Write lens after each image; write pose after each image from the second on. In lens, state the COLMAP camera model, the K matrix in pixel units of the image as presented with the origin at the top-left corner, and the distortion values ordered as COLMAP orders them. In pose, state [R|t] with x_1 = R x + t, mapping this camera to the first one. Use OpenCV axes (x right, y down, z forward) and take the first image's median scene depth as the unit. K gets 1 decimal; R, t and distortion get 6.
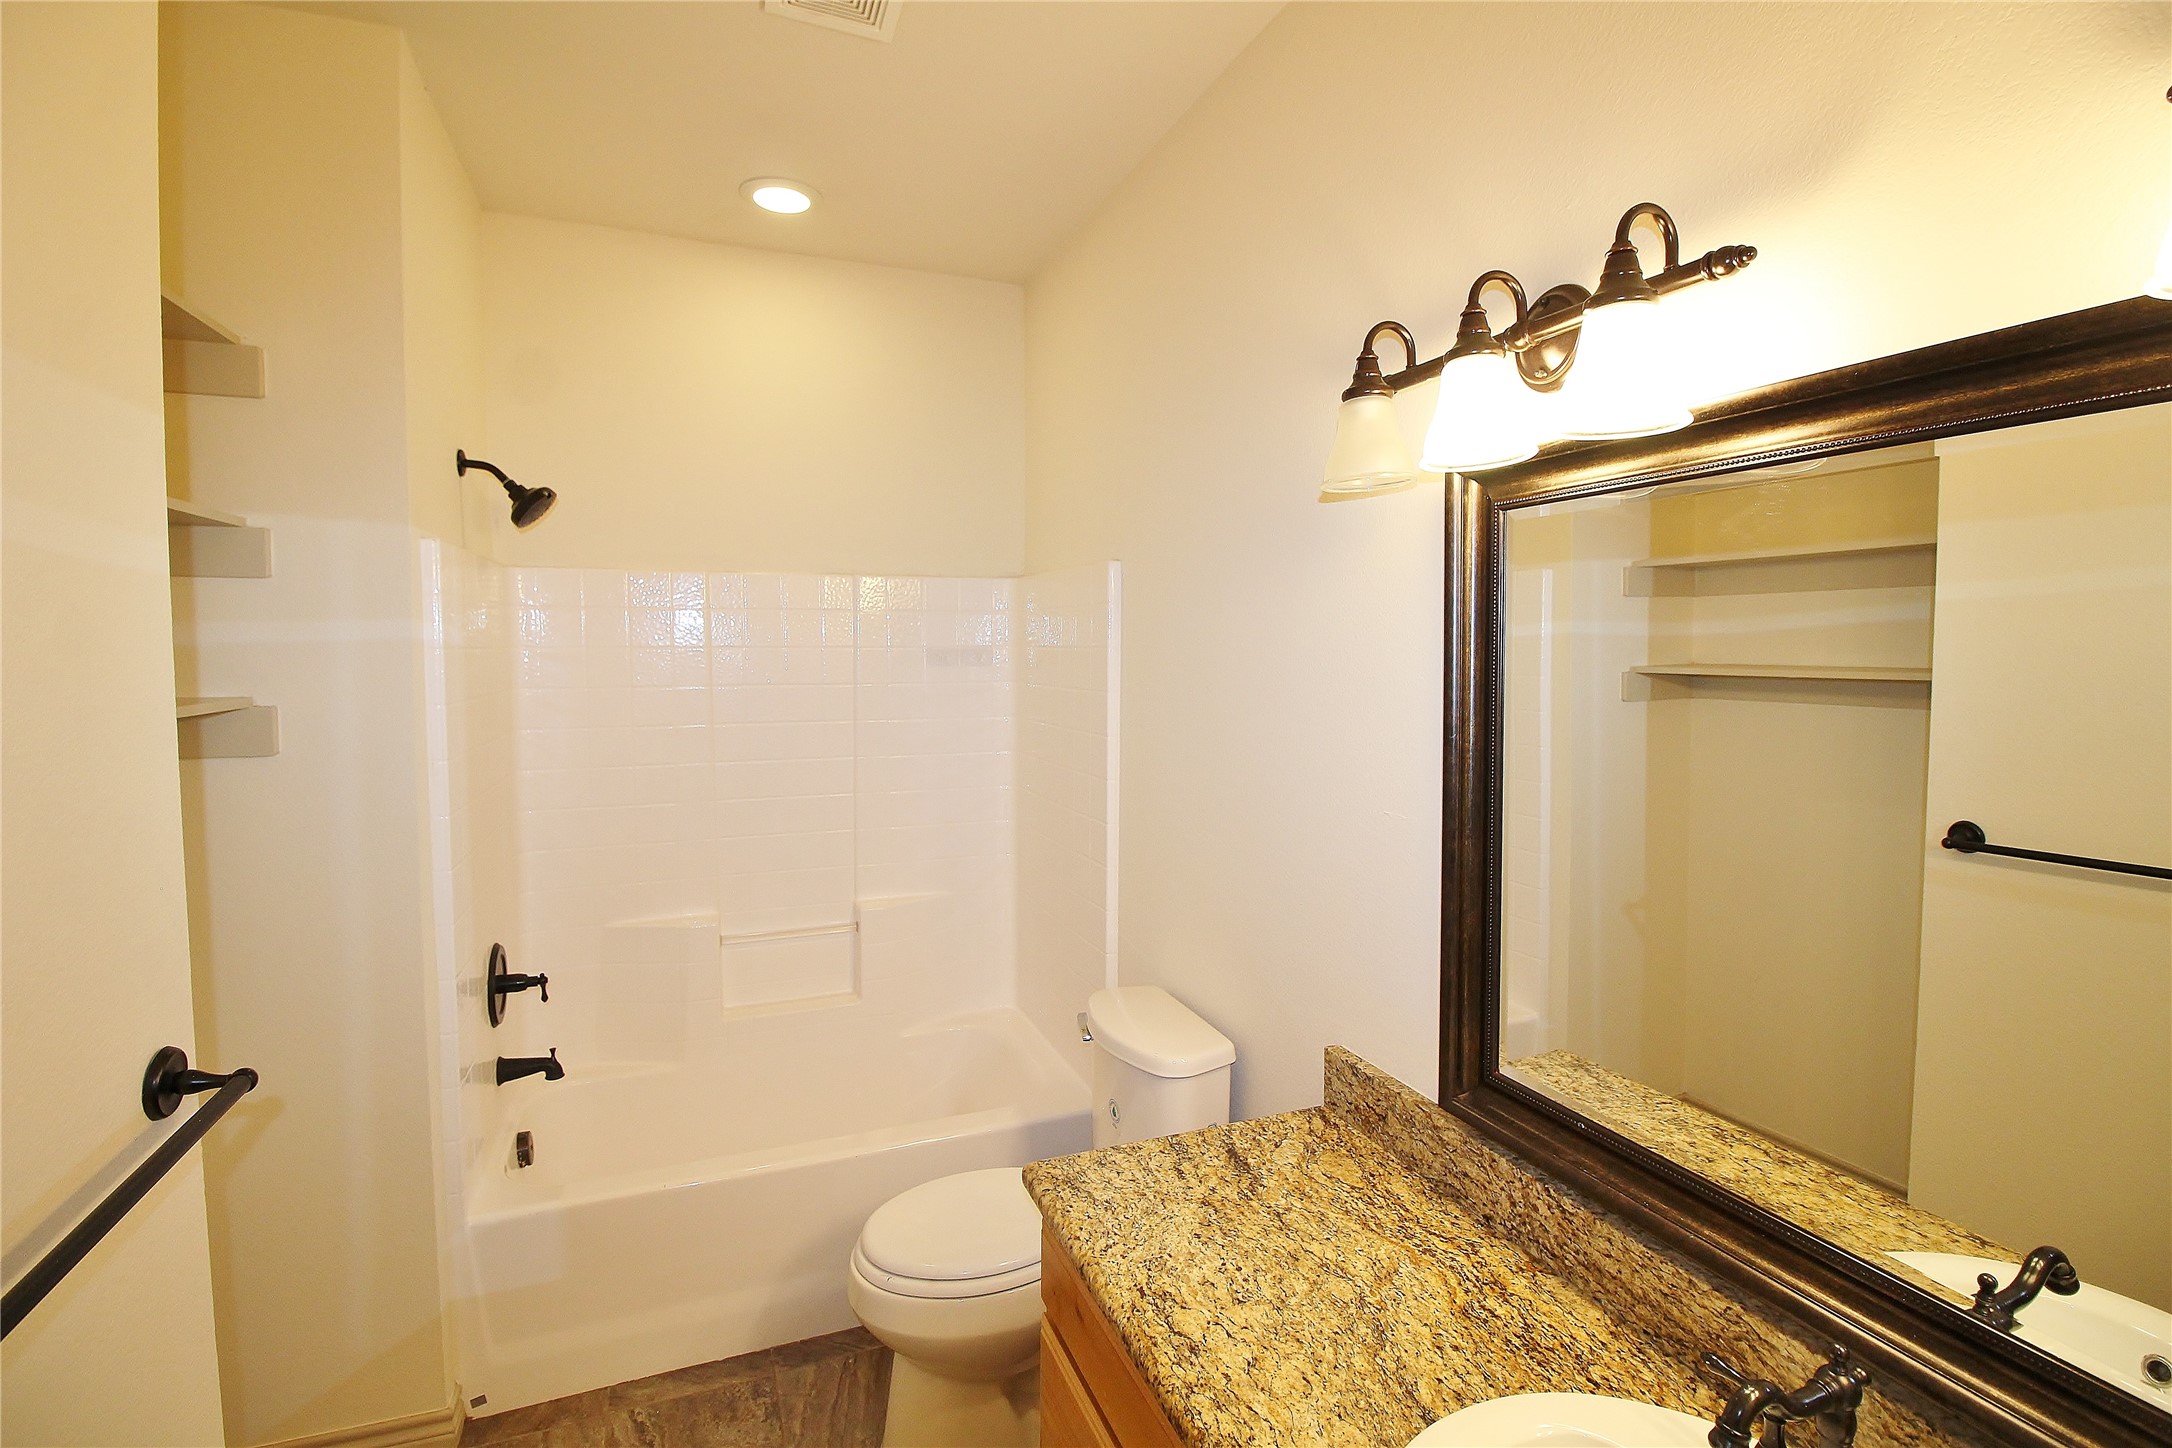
lens RADIAL K [[1023.6, 0, 1091.0], [0, 1023.6, 717.2], [0, 0, 1]] dist [-0.009281, -0.001899]
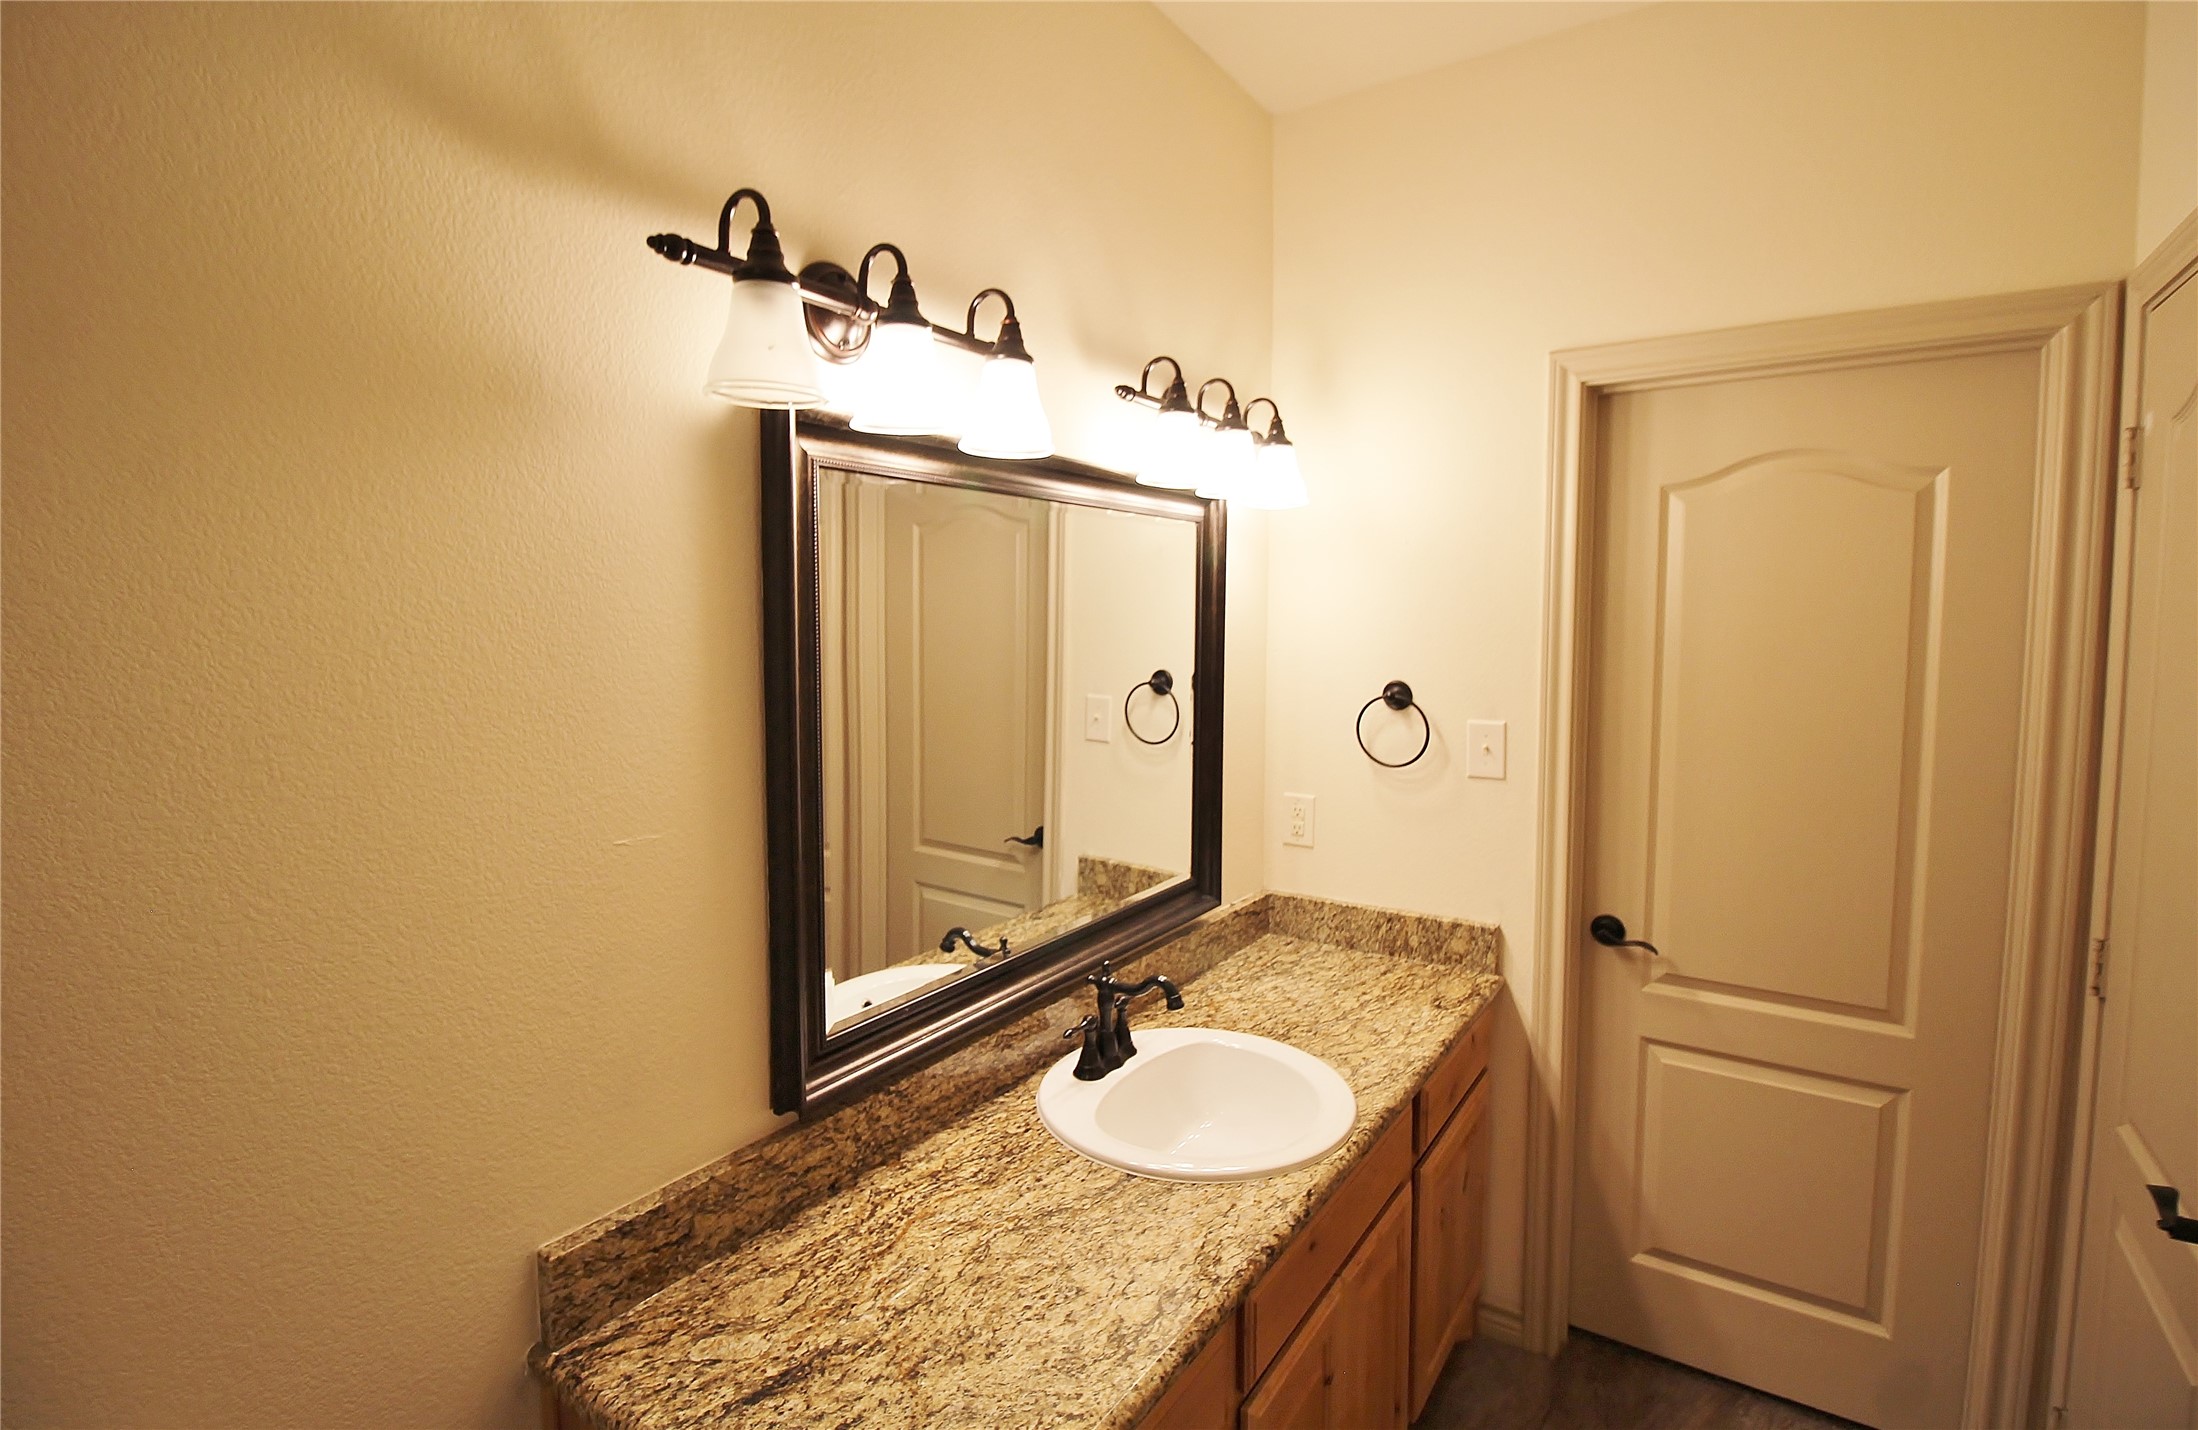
lens RADIAL K [[1029.3, 0, 1112.0], [0, 1029.3, 708.6], [0, 0, 1]] dist [-0.012338, -0.007165]
pose [[-0.569547, -0.077546, 0.818292, -0.554783], [0.052901, 0.990018, 0.130640, -0.085537], [-0.820254, 0.117694, -0.559760, 1.298873]]
